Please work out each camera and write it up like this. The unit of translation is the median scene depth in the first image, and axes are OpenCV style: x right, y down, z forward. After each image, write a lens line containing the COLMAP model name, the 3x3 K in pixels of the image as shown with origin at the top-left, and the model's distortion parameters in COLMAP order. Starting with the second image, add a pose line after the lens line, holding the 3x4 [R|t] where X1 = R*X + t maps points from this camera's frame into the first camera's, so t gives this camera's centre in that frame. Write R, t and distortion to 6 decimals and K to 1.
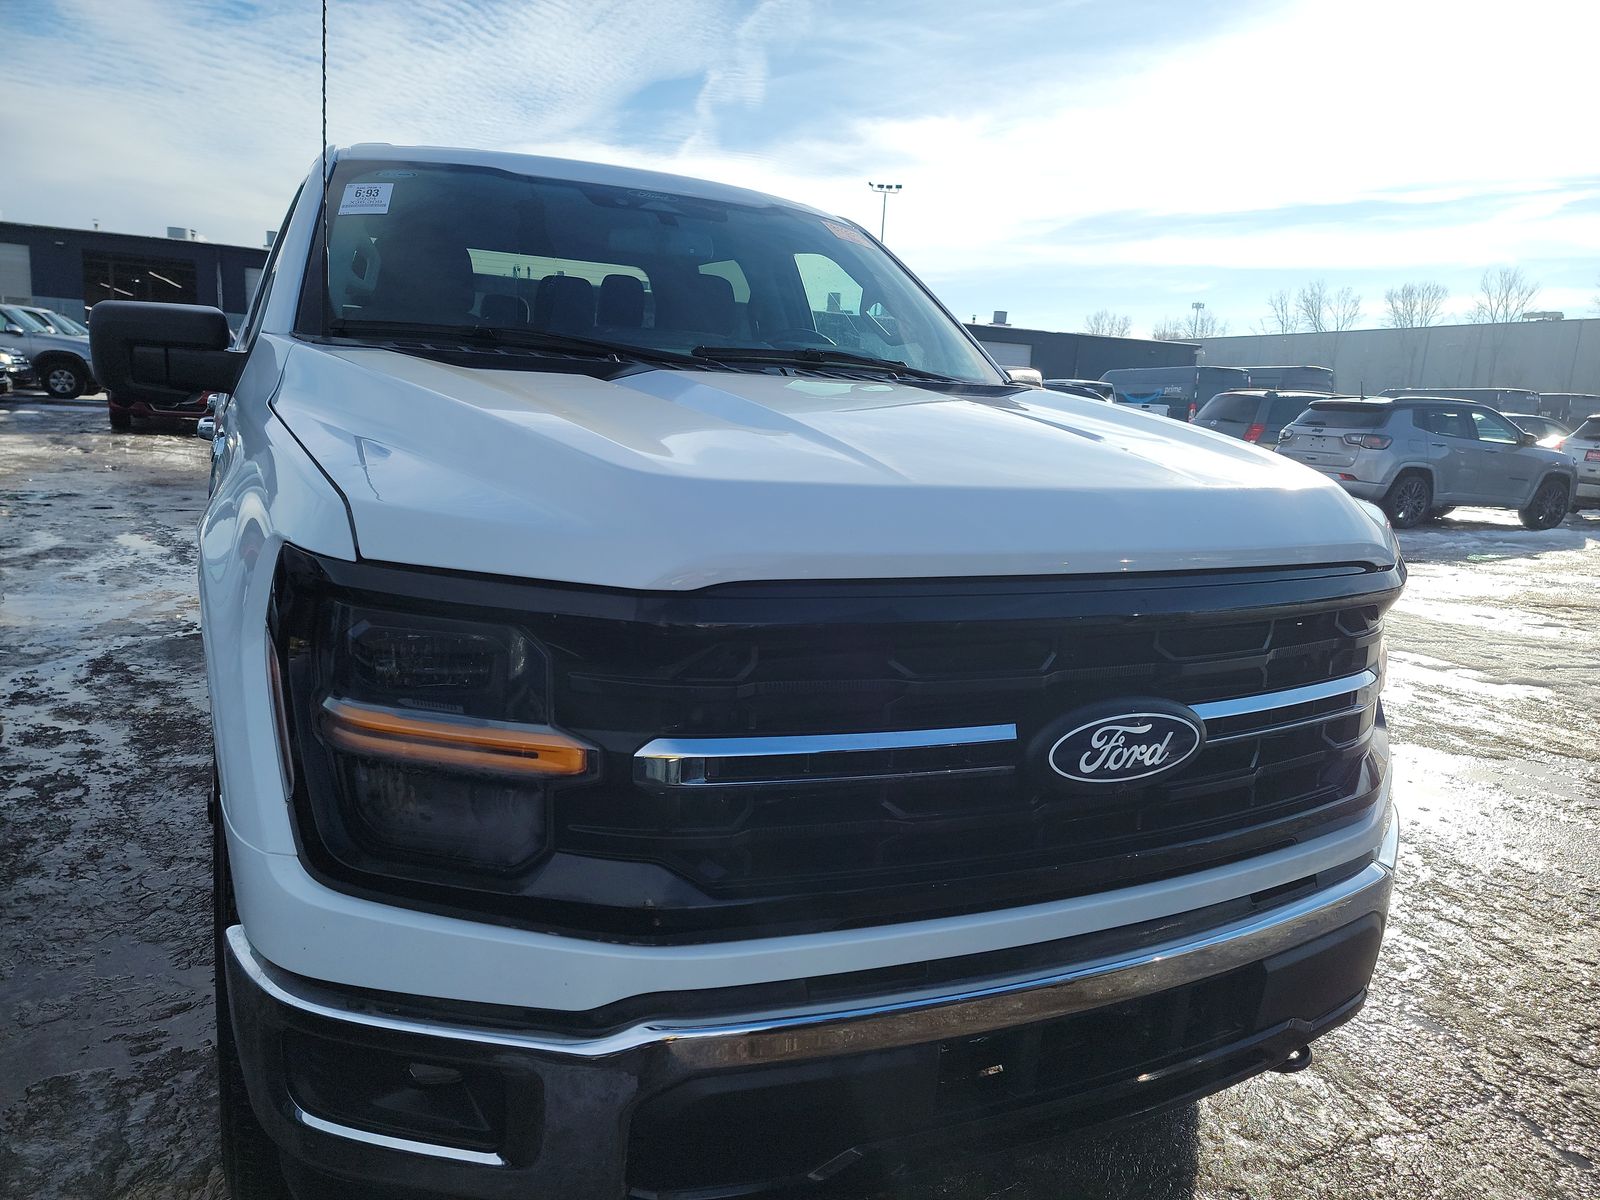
lens RADIAL K [[1131.0, 0, 797.2], [0, 1131.0, 632.8], [0, 0, 1]] dist [0.099881, -0.080128]
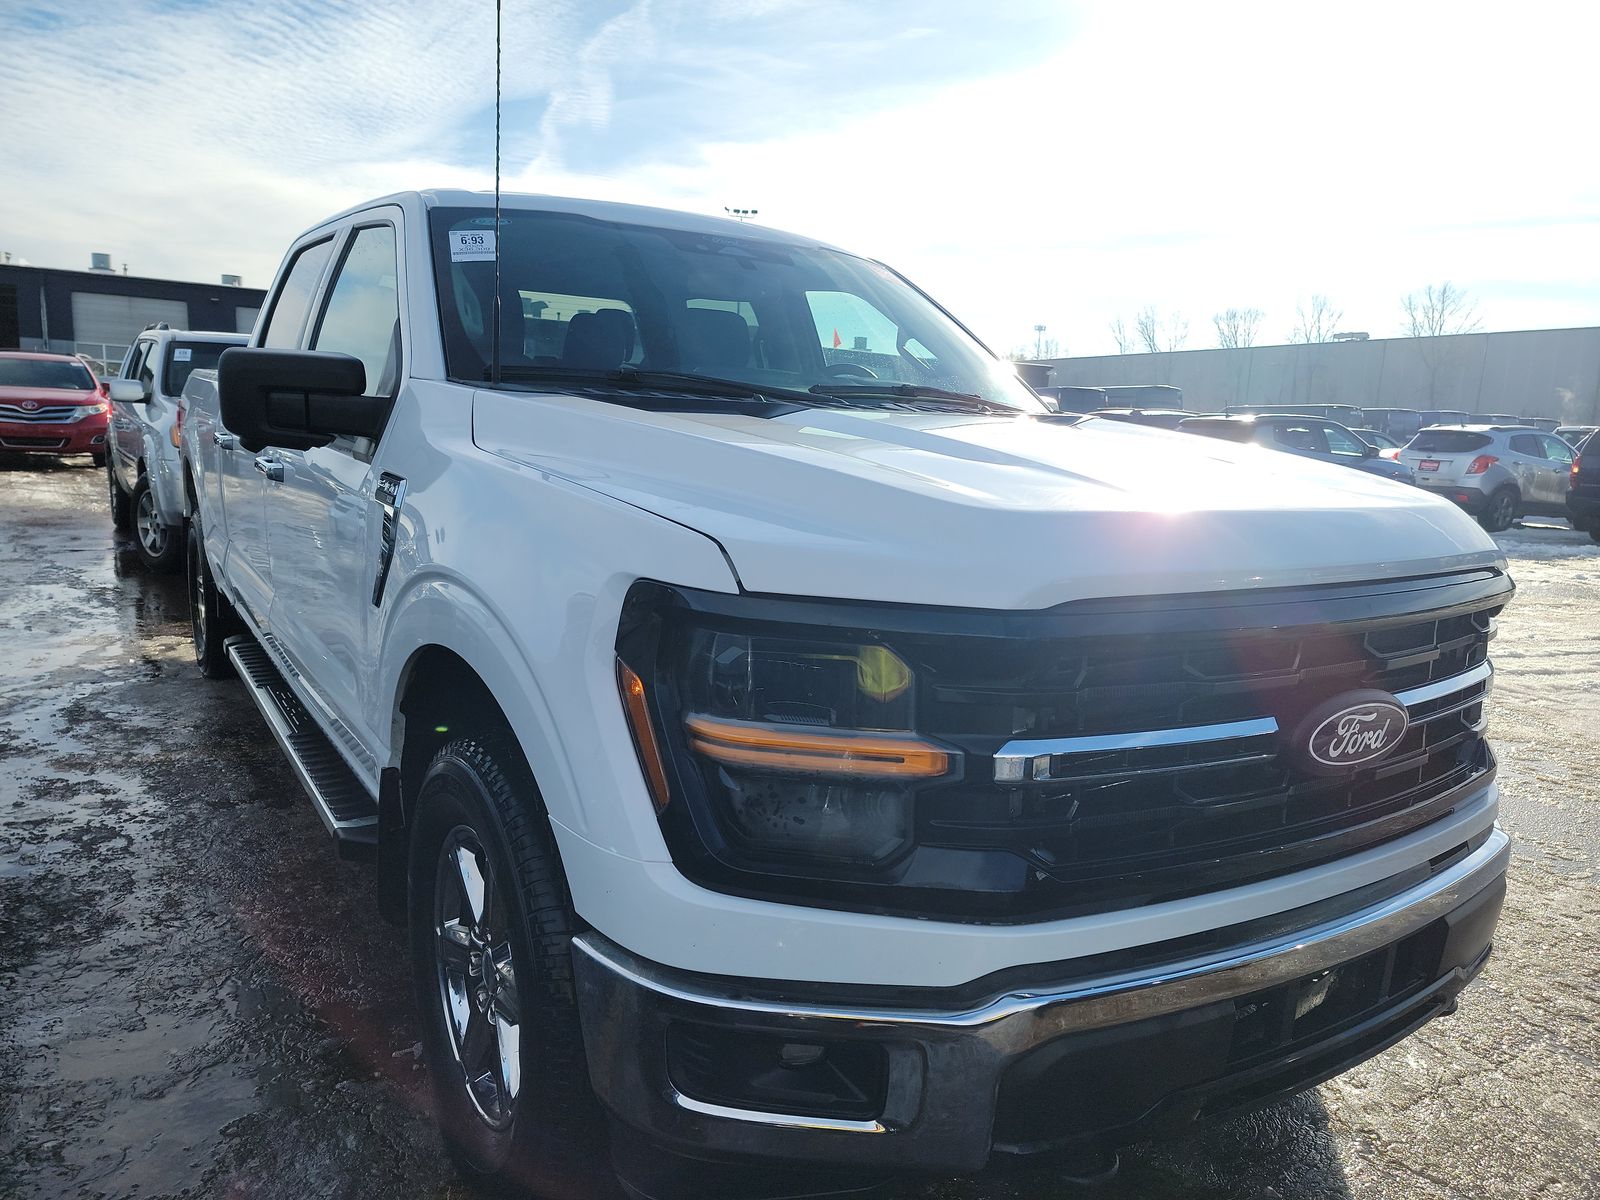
lens RADIAL K [[1131.0, 0, 797.2], [0, 1131.0, 632.8], [0, 0, 1]] dist [0.099881, -0.080128]
pose [[0.993132, -0.035853, 0.111372, -0.220429], [0.037910, 0.999146, -0.016413, -0.001824], [-0.110689, 0.020523, 0.993643, -0.050275]]
